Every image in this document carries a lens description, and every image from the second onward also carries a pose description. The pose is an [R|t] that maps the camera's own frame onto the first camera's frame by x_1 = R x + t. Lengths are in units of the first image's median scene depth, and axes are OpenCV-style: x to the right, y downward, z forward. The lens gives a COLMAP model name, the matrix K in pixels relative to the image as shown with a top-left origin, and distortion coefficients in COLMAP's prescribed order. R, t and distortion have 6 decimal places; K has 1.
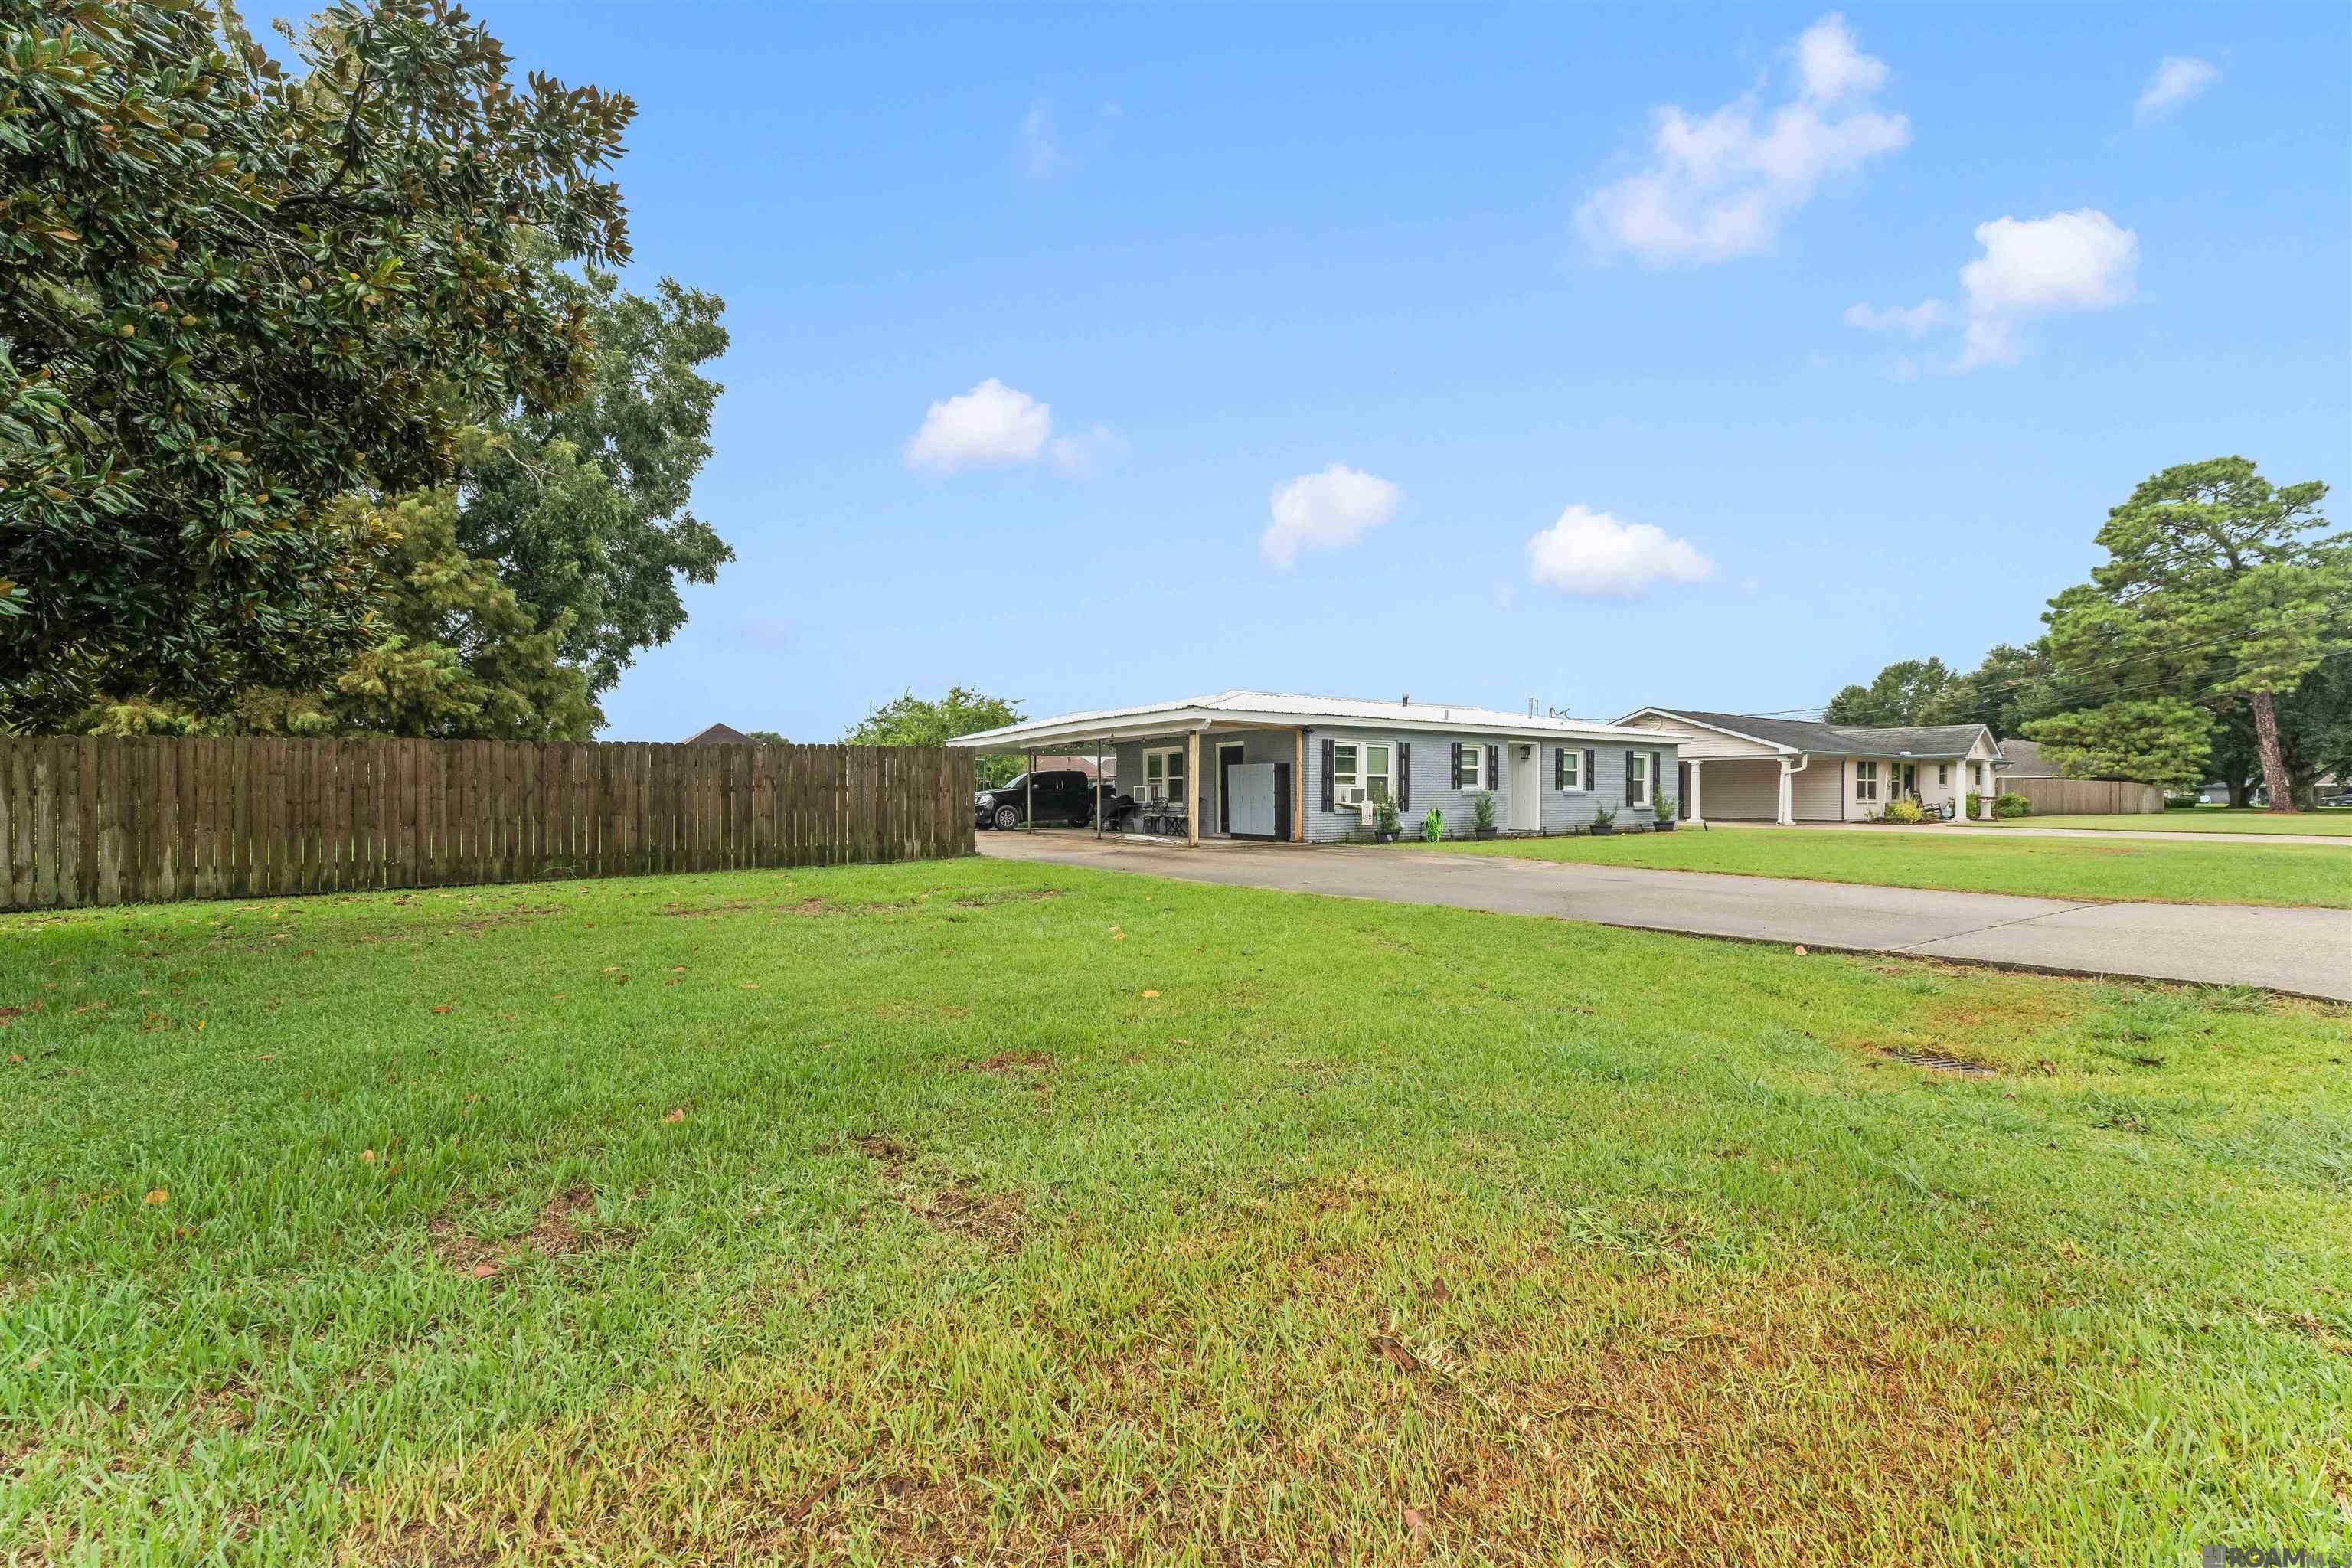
lens RADIAL K [[951.8, 0, 1173.0], [0, 951.8, 786.8], [0, 0, 1]] dist [-0.003530, -0.000156]
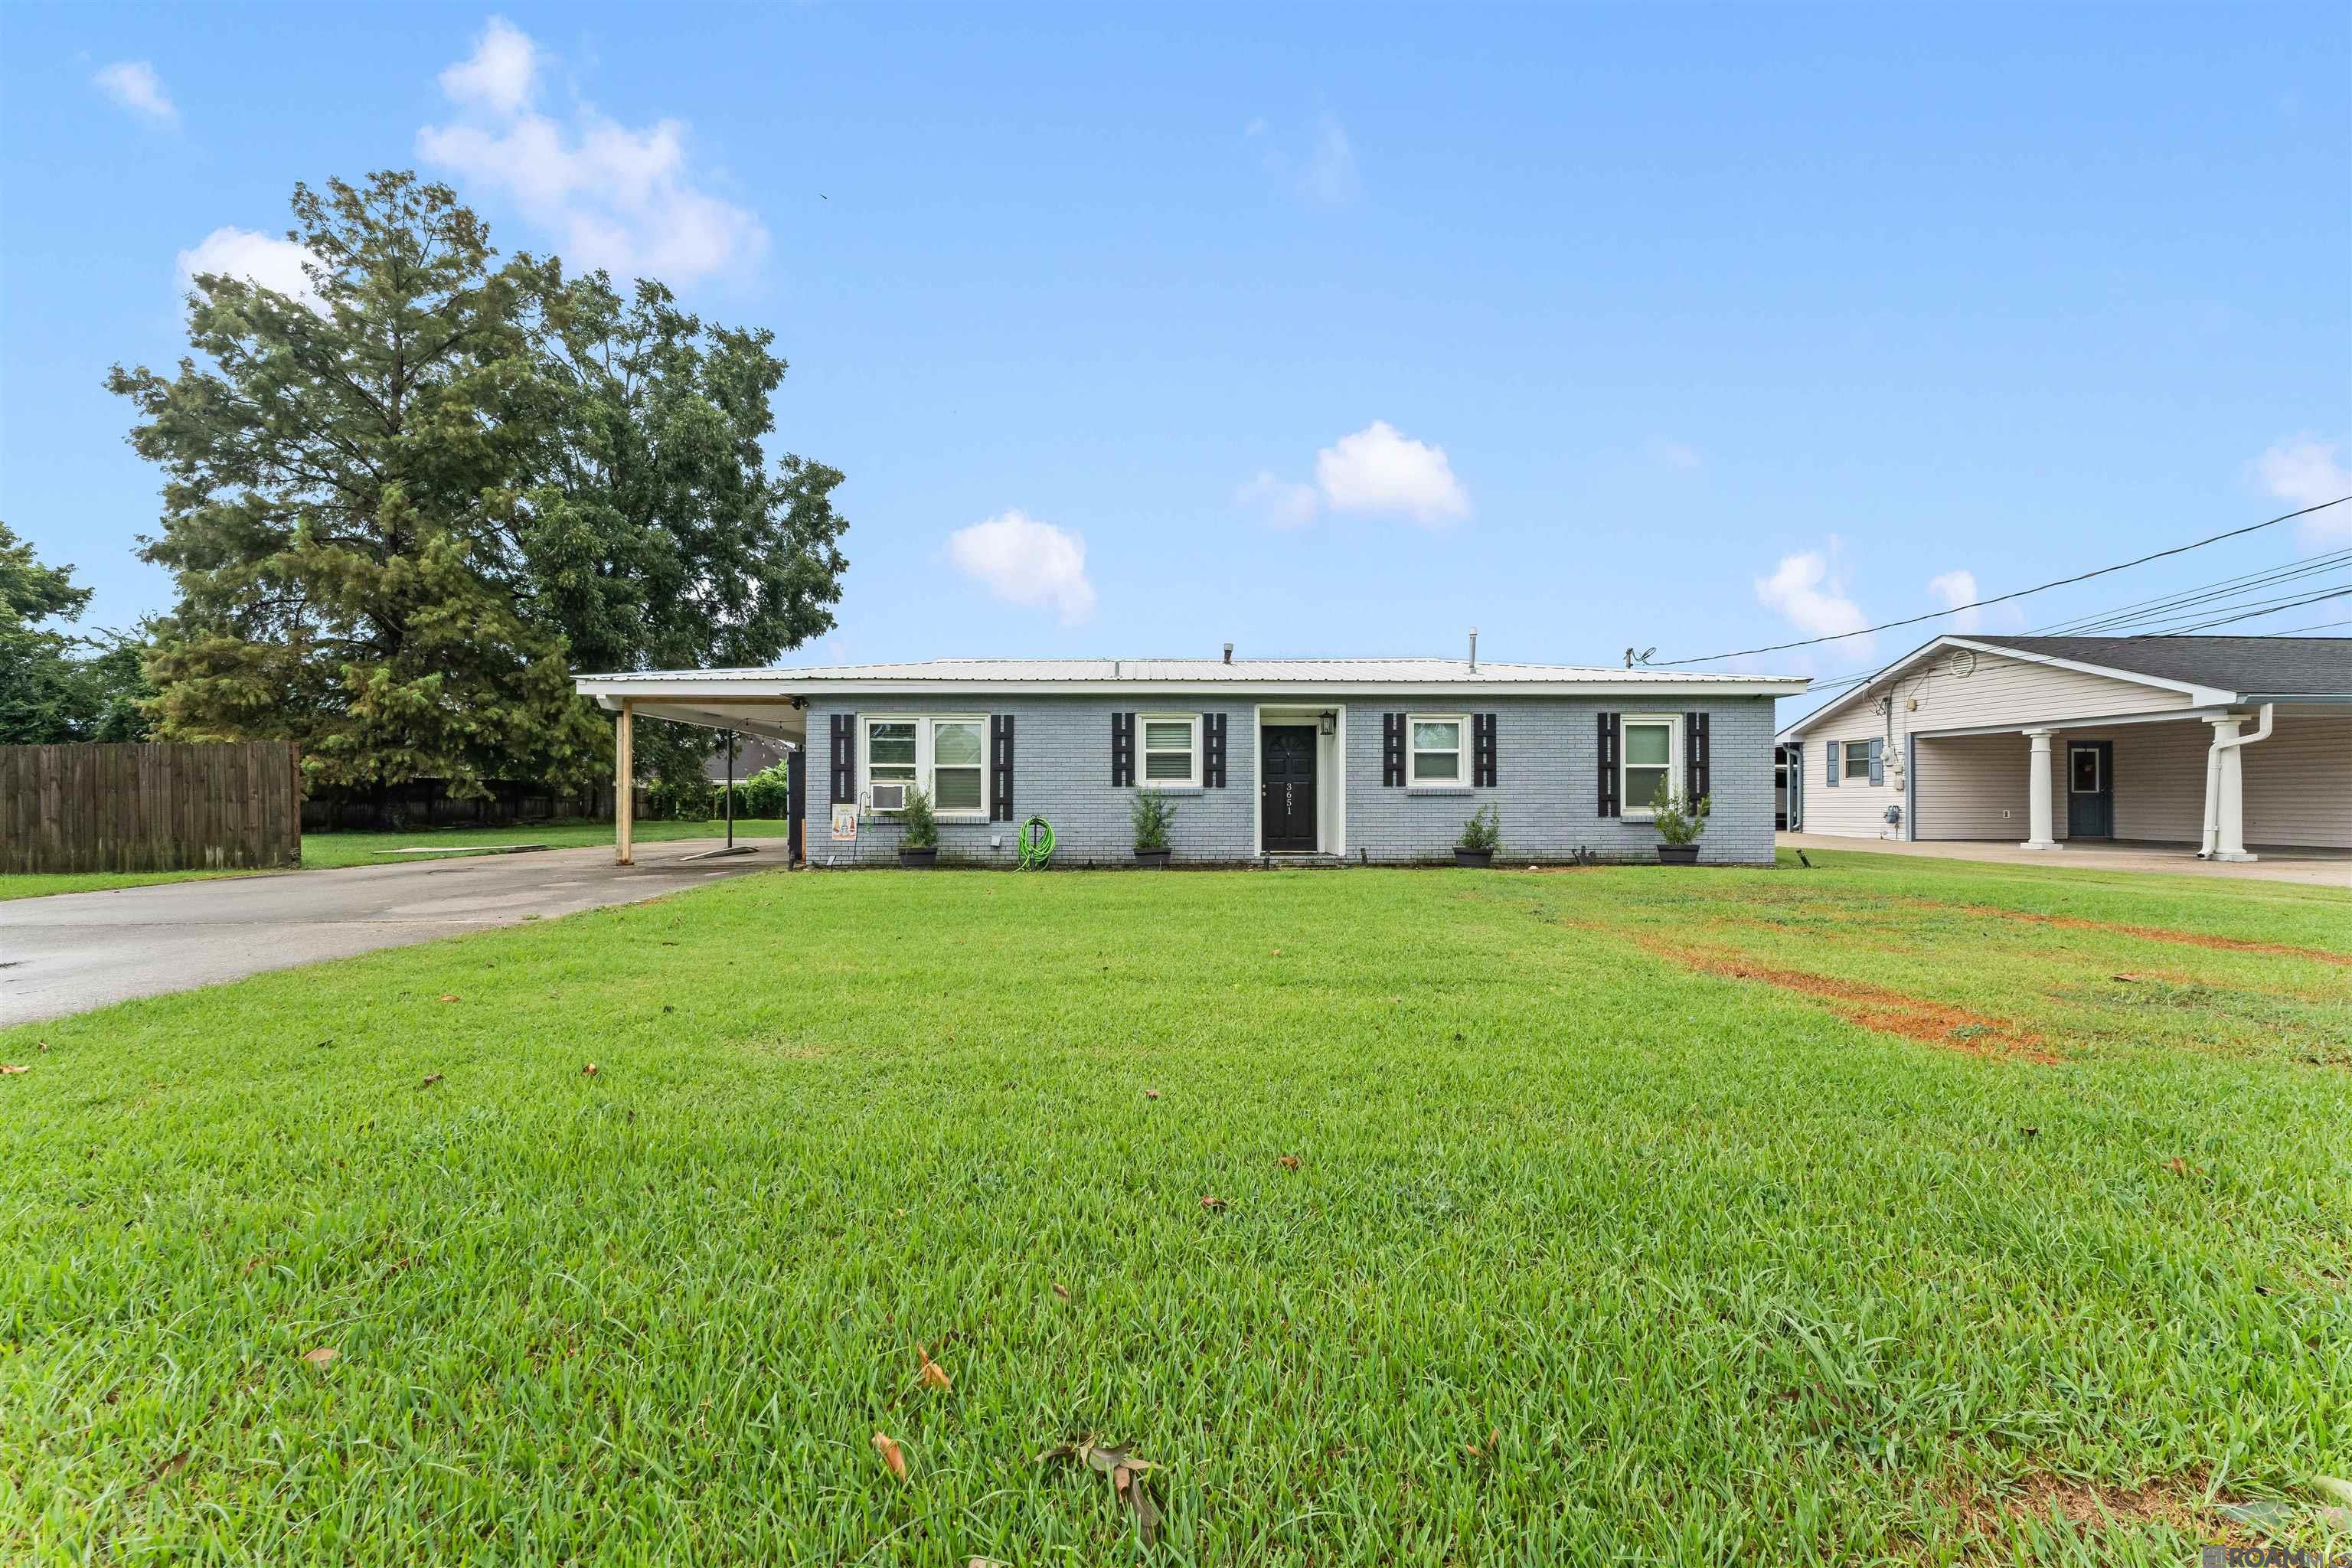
lens RADIAL K [[951.8, 0, 1179.0], [0, 951.8, 792.2], [0, 0, 1]] dist [-0.003530, -0.000156]
pose [[0.850328, -0.003571, -0.526241, 0.597658], [0.006339, 0.999974, 0.003457, 0.004028], [0.526215, -0.006276, 0.850328, 0.445722]]
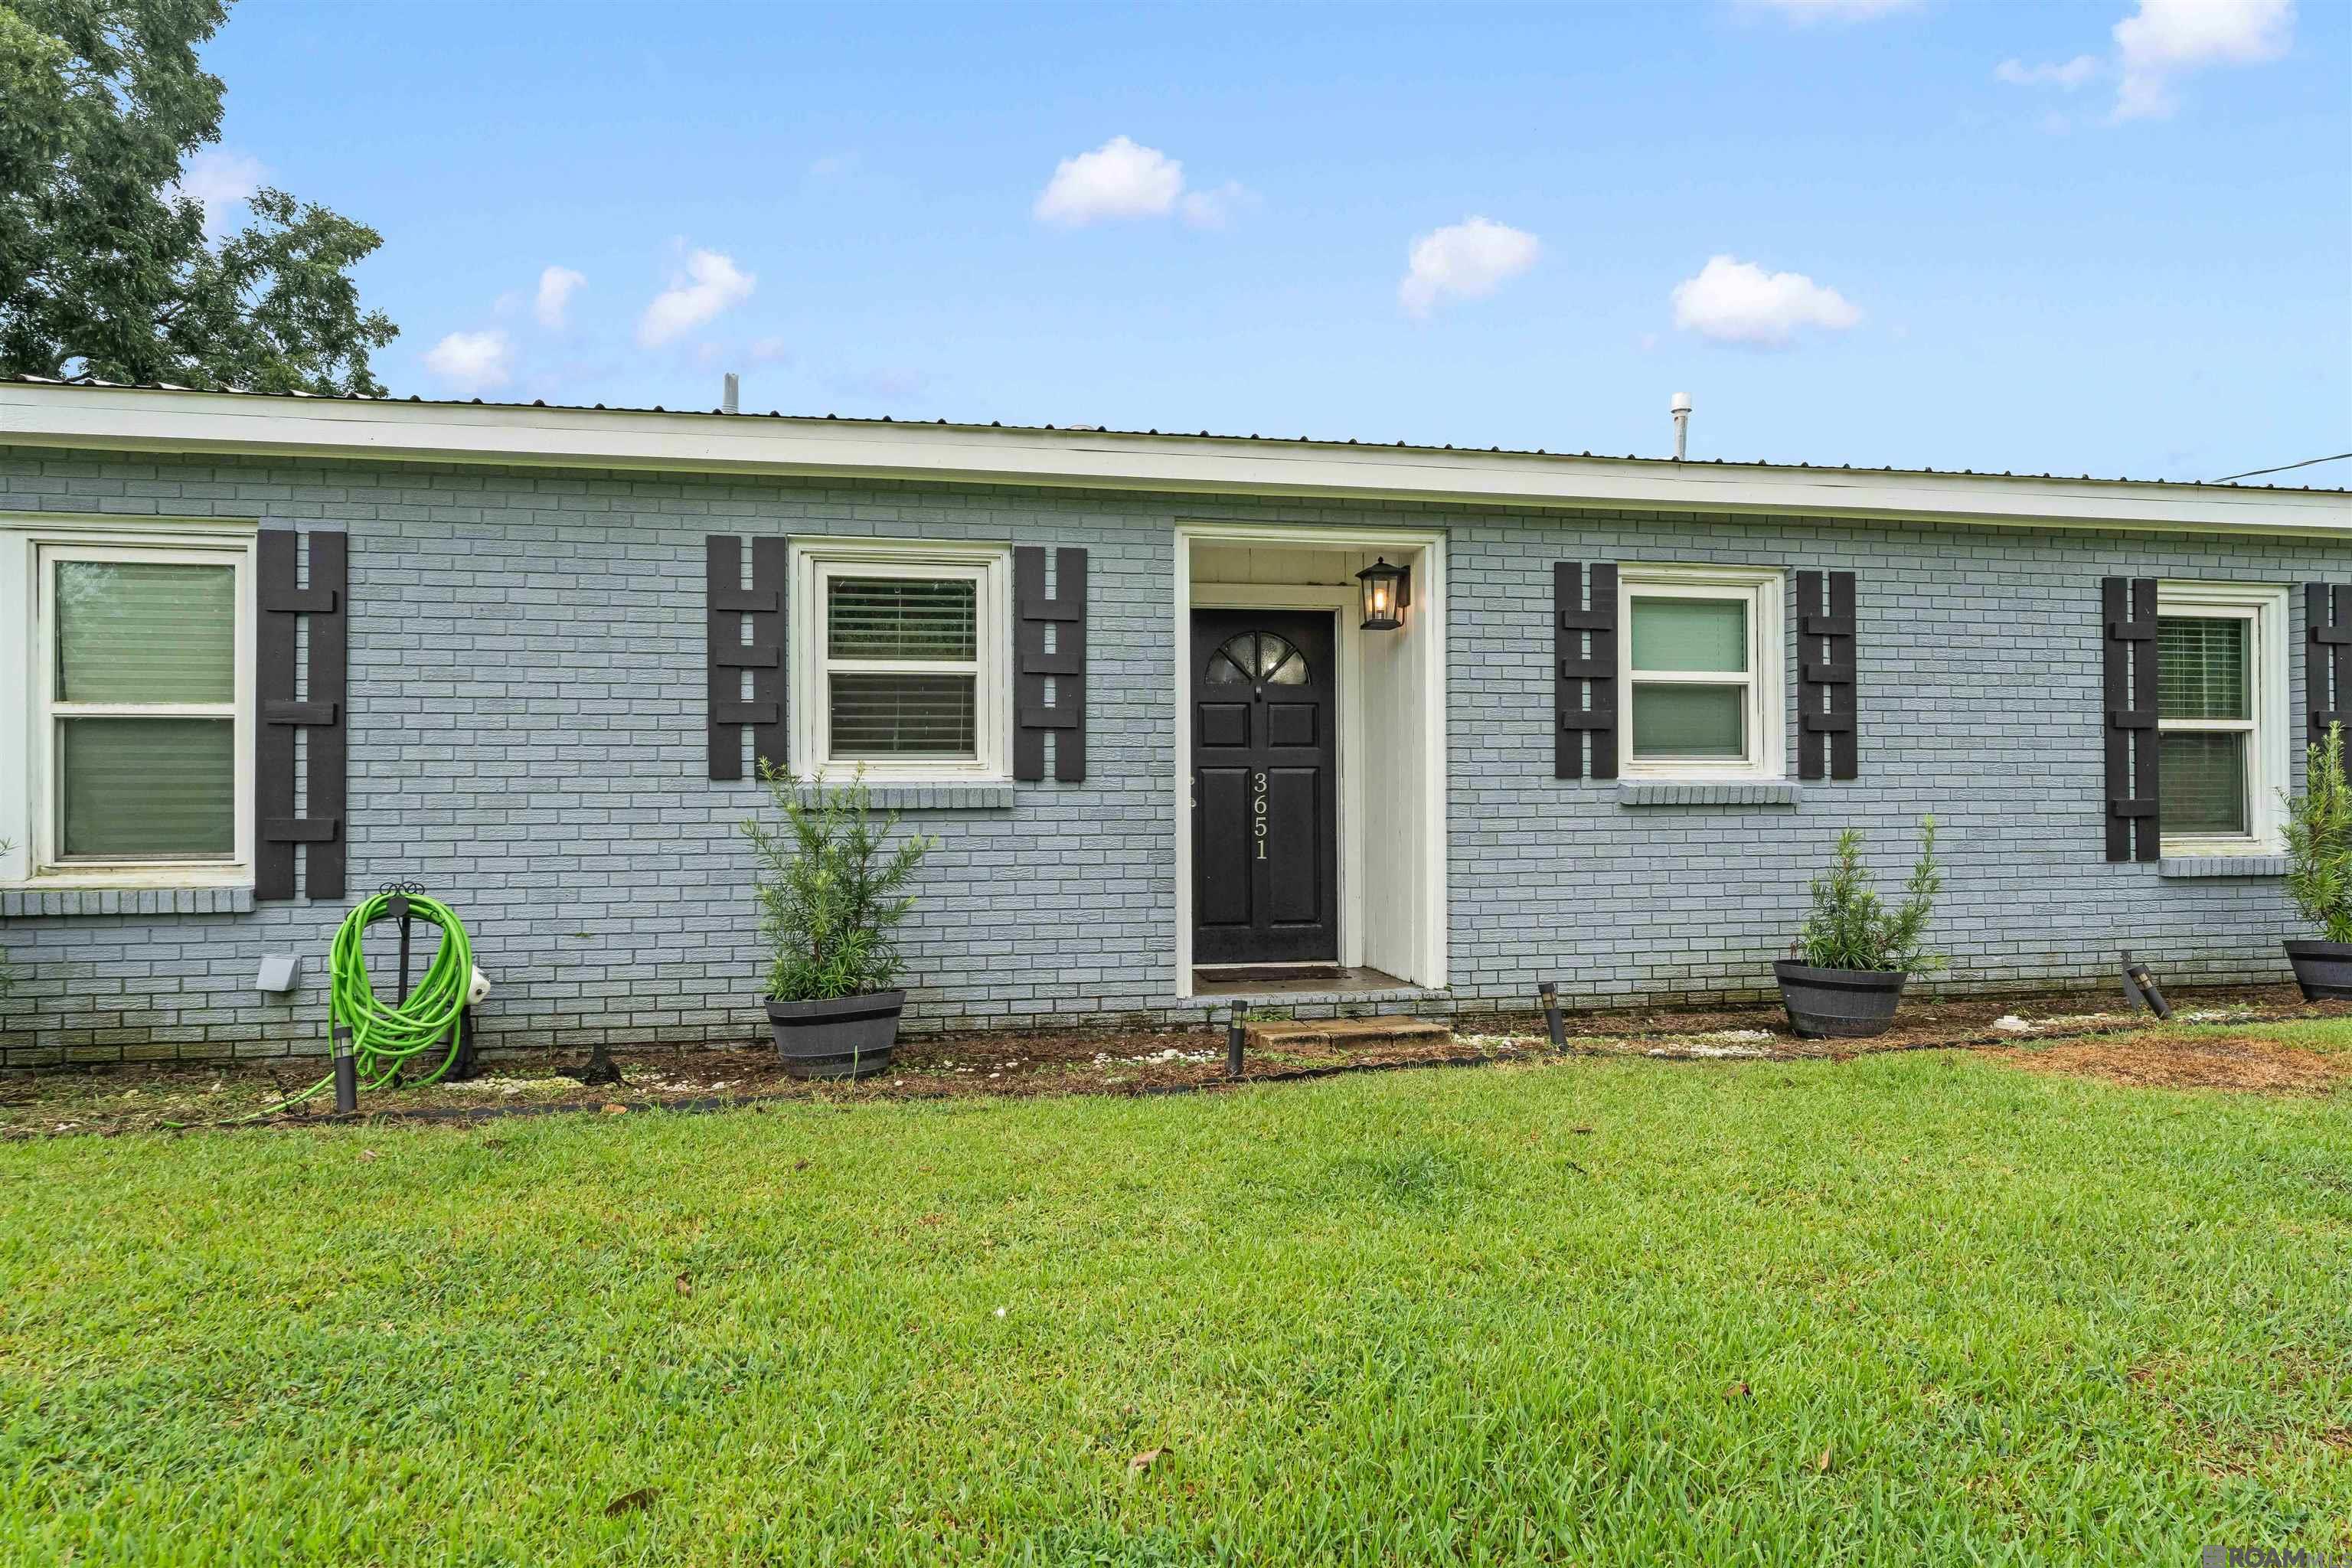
lens RADIAL K [[1233.7, 0, 1174.0], [0, 1233.7, 785.0], [0, 0, 1]] dist [-0.000328, -0.000323]
pose [[0.917515, -0.009976, -0.397575, 0.429337], [0.009107, 0.999950, -0.004073, 0.004748], [0.397596, 0.000116, 0.917561, 0.738123]]
